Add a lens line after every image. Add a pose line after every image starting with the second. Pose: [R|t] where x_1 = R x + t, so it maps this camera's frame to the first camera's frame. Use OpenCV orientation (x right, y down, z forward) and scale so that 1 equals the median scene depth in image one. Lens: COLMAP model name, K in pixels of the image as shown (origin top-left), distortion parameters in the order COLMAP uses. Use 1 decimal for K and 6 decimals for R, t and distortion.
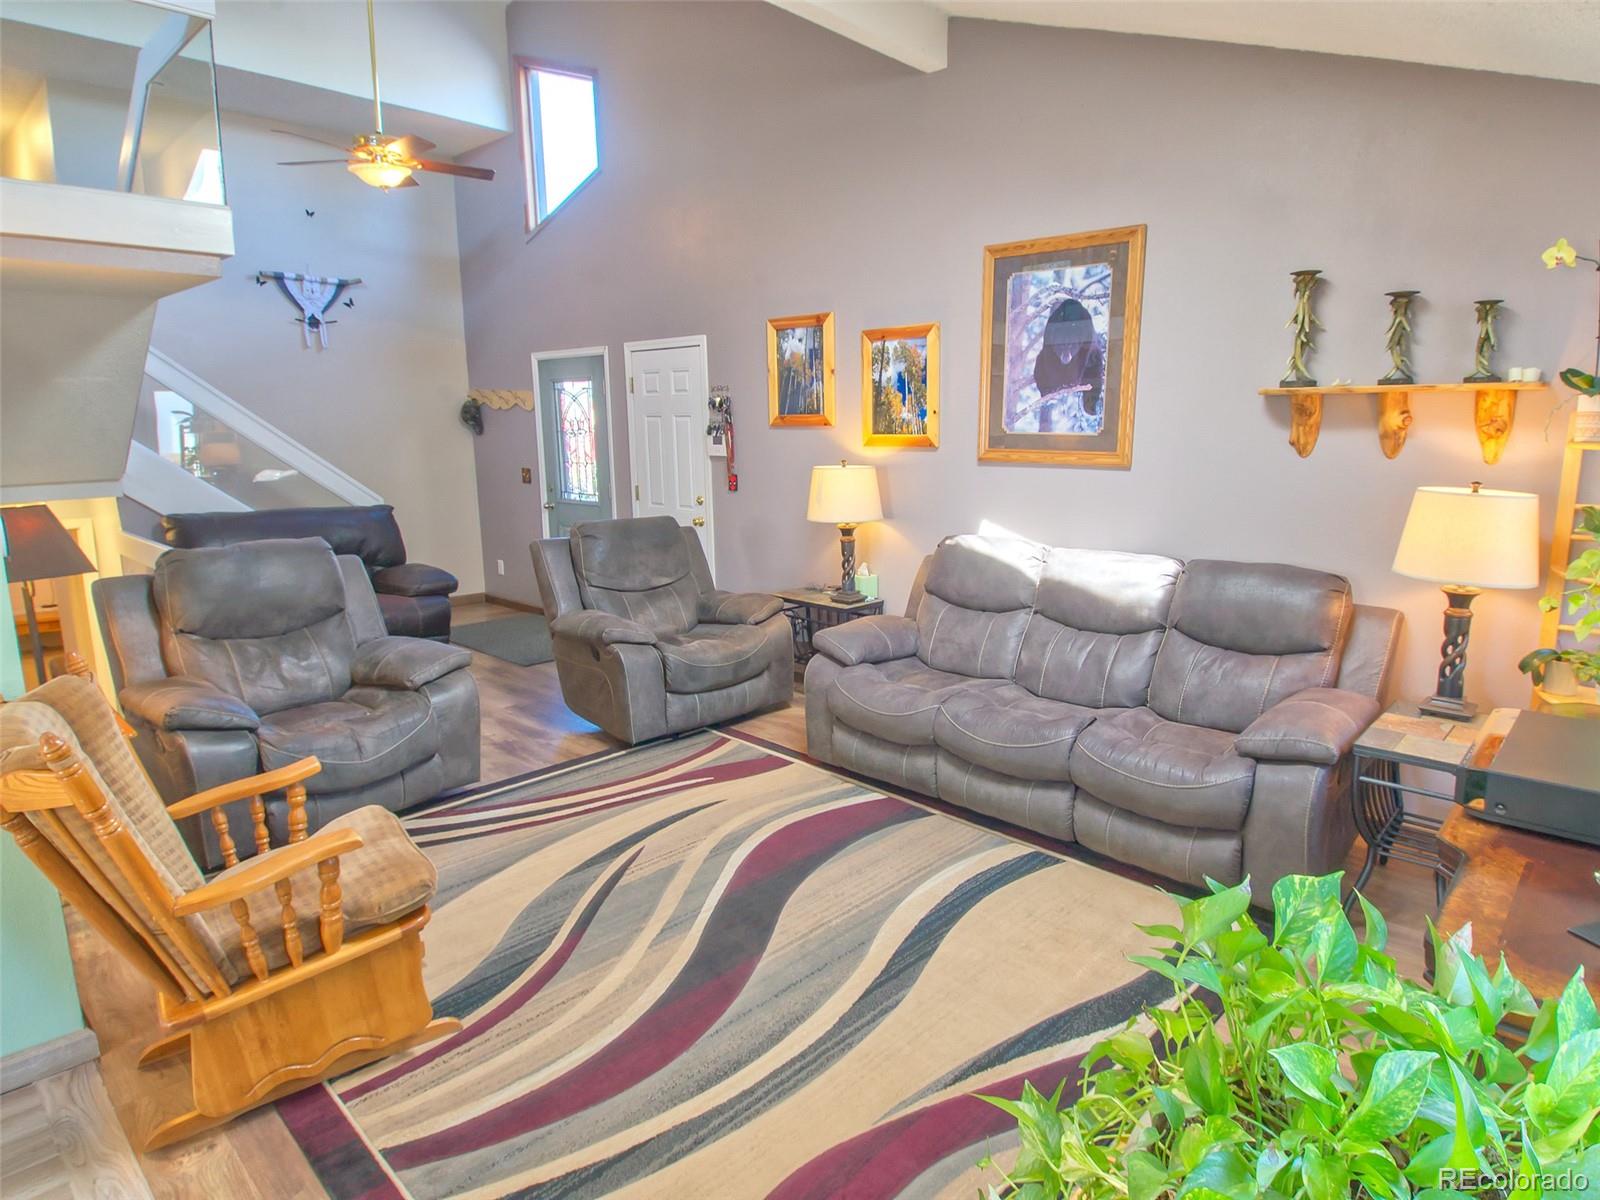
lens RADIAL K [[903.2, 0, 874.9], [0, 903.2, 591.7], [0, 0, 1]] dist [0.003645, -0.001590]
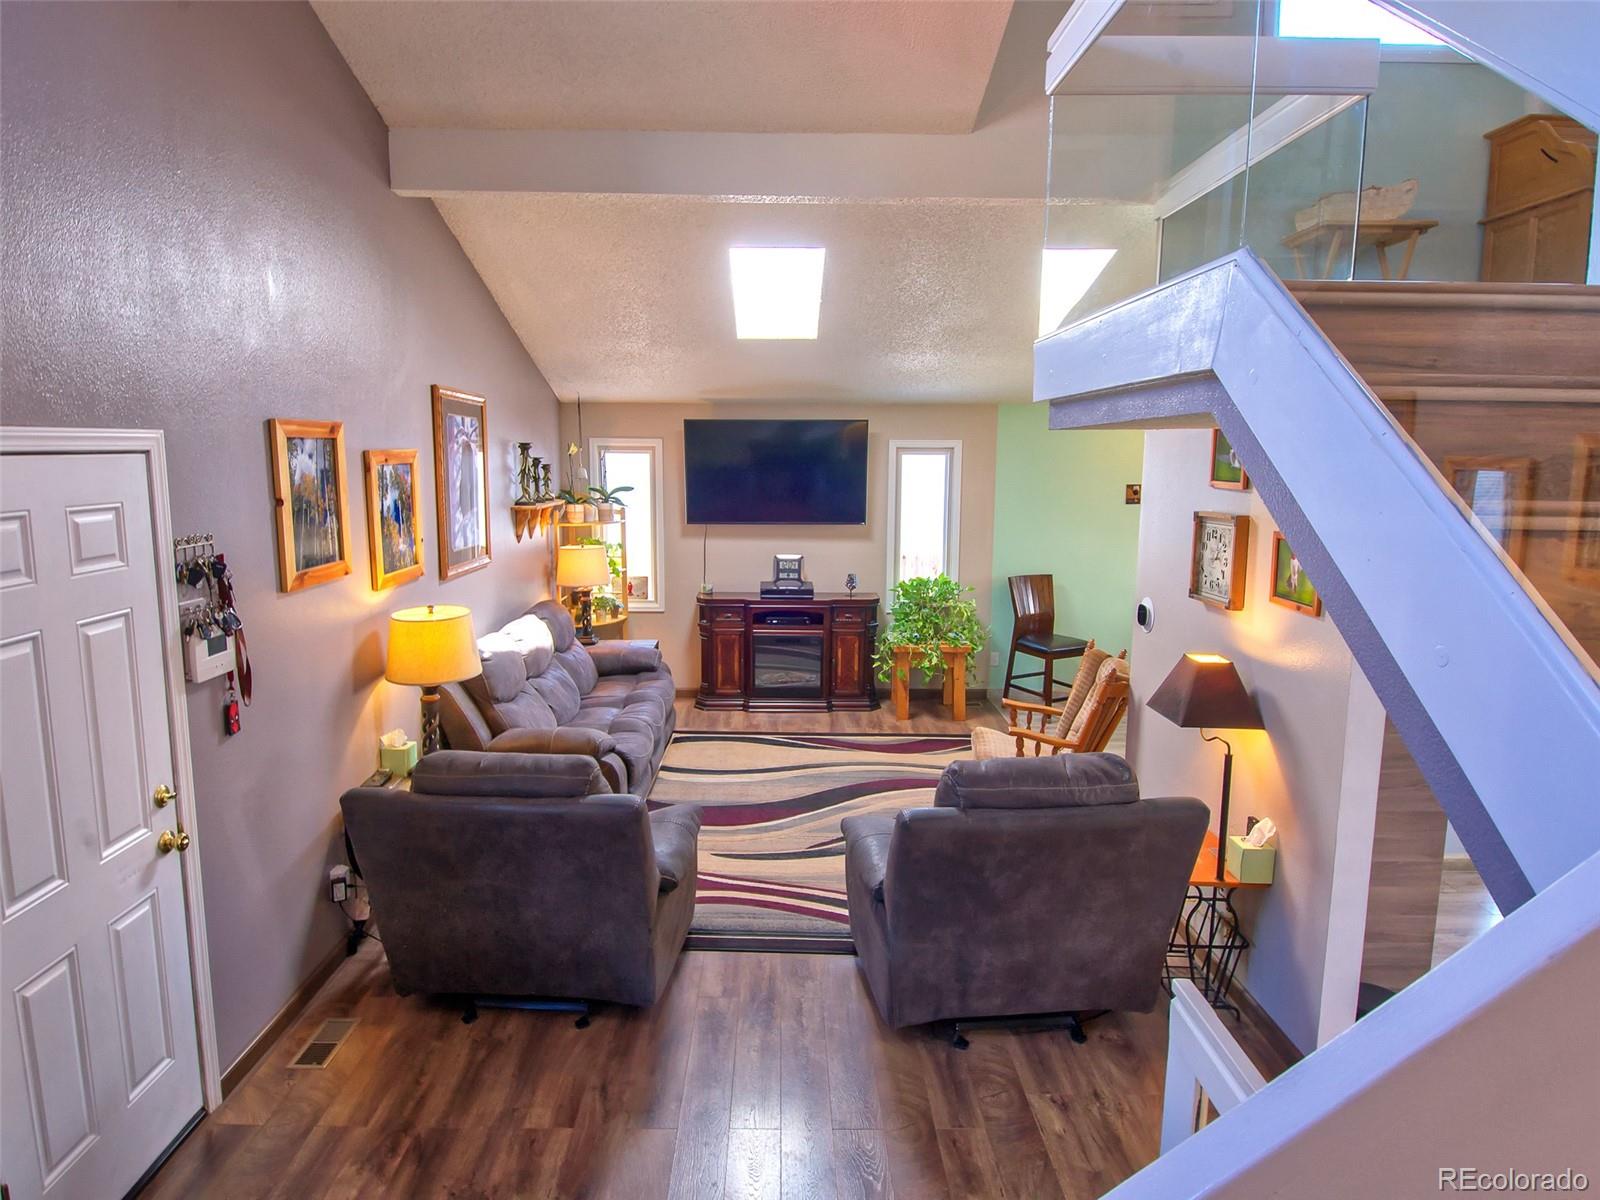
lens RADIAL K [[928.5, 0, 793.4], [0, 928.5, 582.5], [0, 0, 1]] dist [0.063138, -0.053368]
pose [[-0.666659, -0.110856, 0.737073, -1.039413], [0.125688, 0.957998, 0.257764, -0.401885], [-0.734689, 0.264482, -0.624725, 1.488077]]
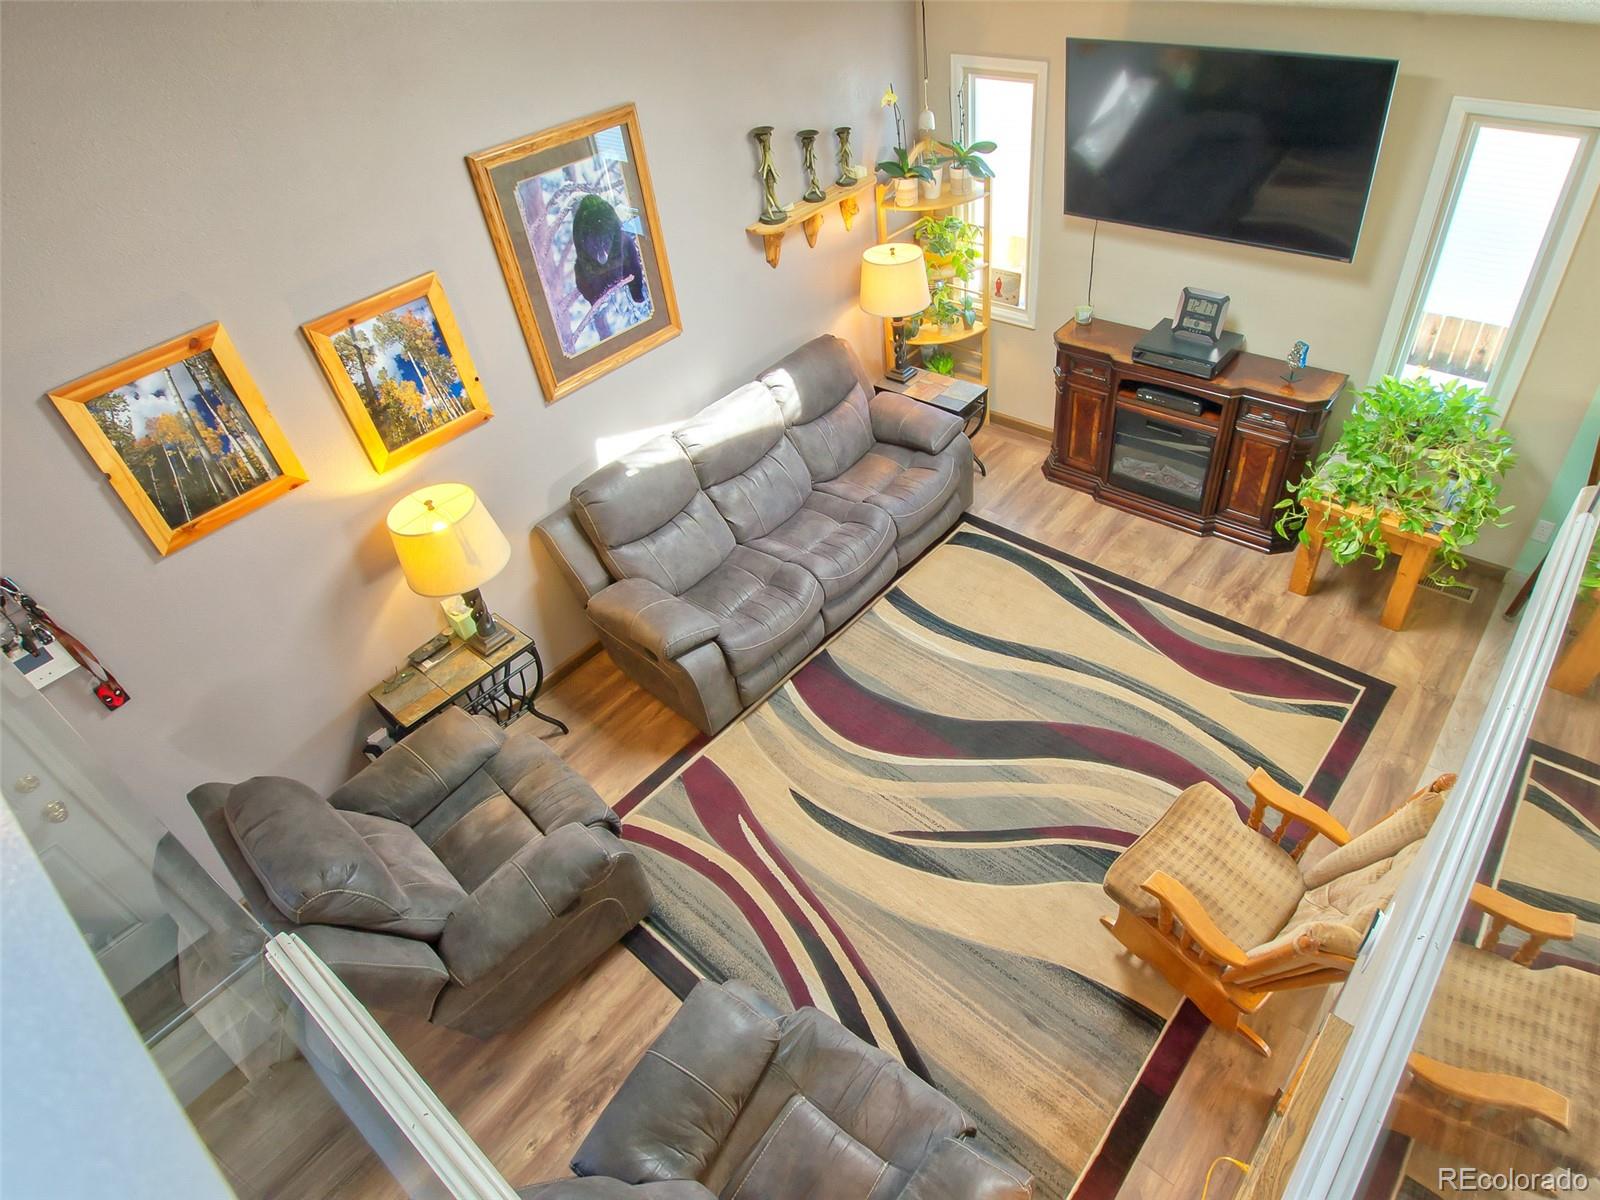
lens RADIAL K [[917.8, 0, 855.6], [0, 917.8, 591.3], [0, 0, 1]] dist [0.041548, -0.051271]
pose [[-0.036294, -0.655600, 0.754236, -0.748769], [0.261779, 0.722142, 0.640299, -0.548368], [-0.964445, 0.220682, 0.145413, 0.667673]]
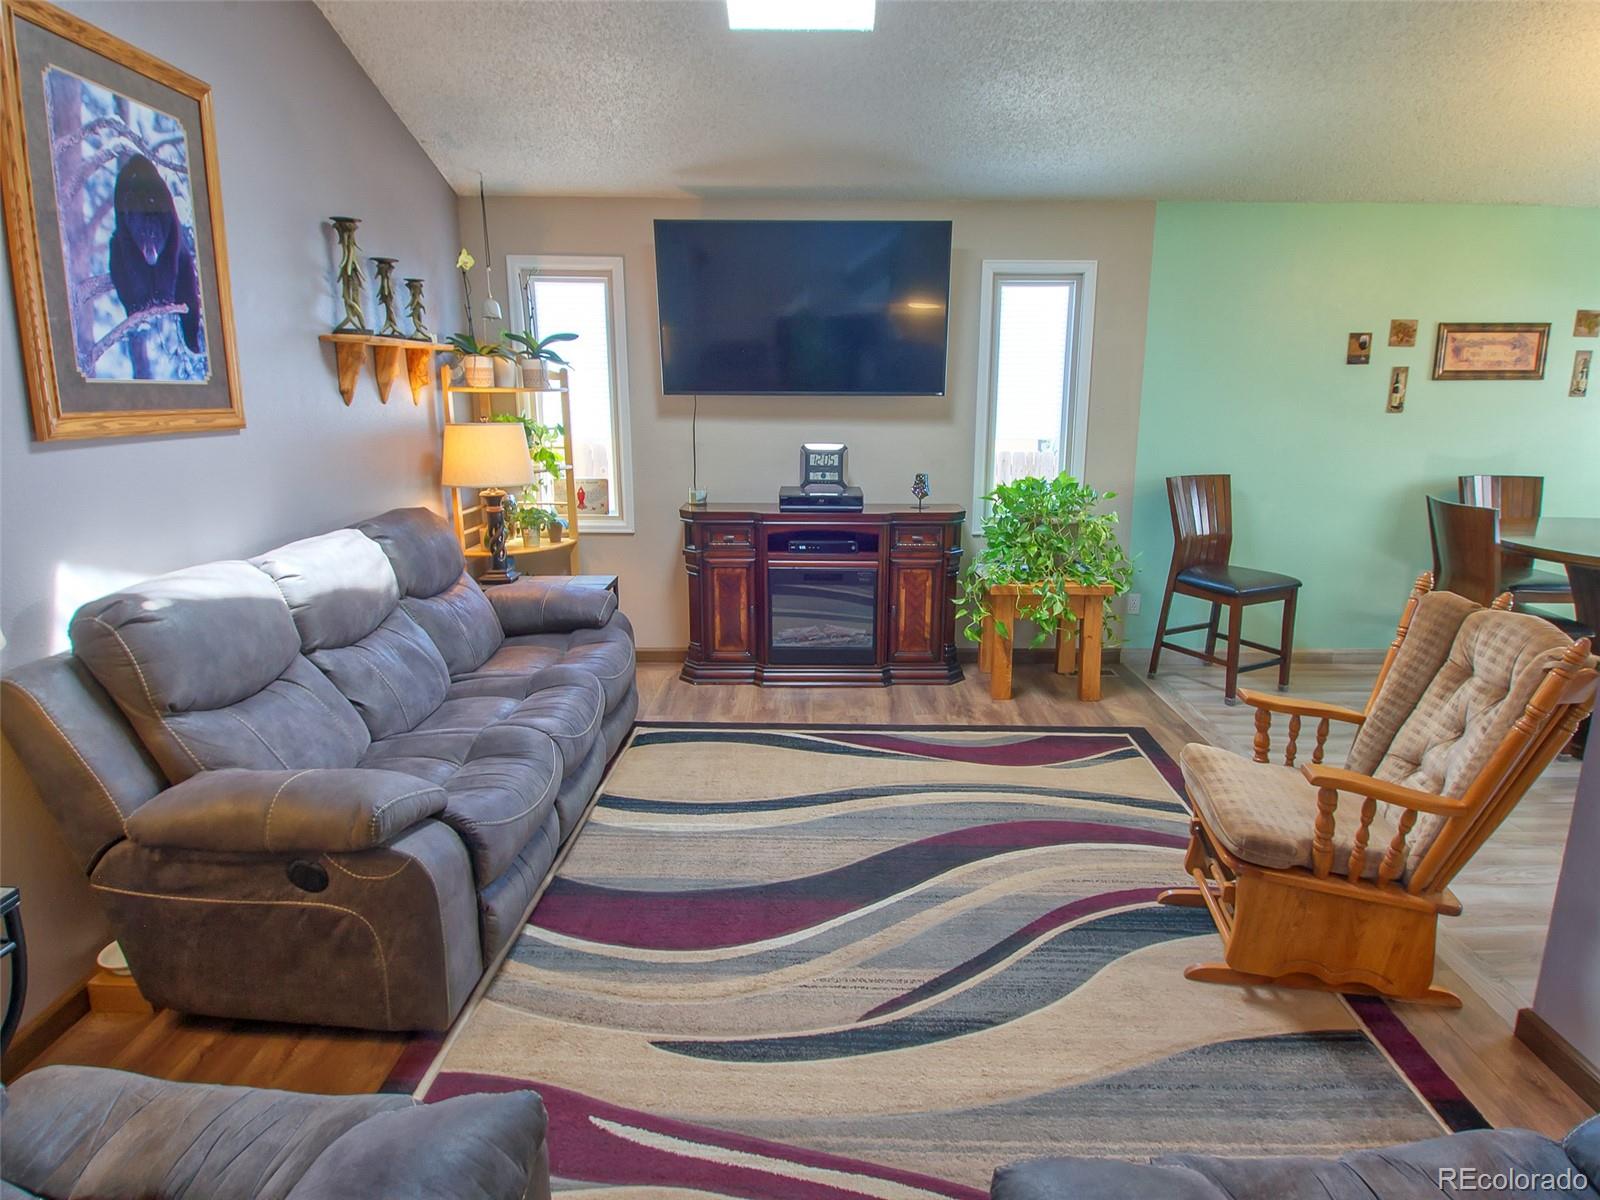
lens RADIAL K [[910.2, 0, 833.5], [0, 910.2, 586.4], [0, 0, 1]] dist [0.035583, -0.047777]
pose [[-0.668787, -0.163278, 0.725303, -0.552569], [0.125950, 0.936601, 0.326980, -0.190111], [-0.732708, 0.310032, -0.605822, 1.083156]]
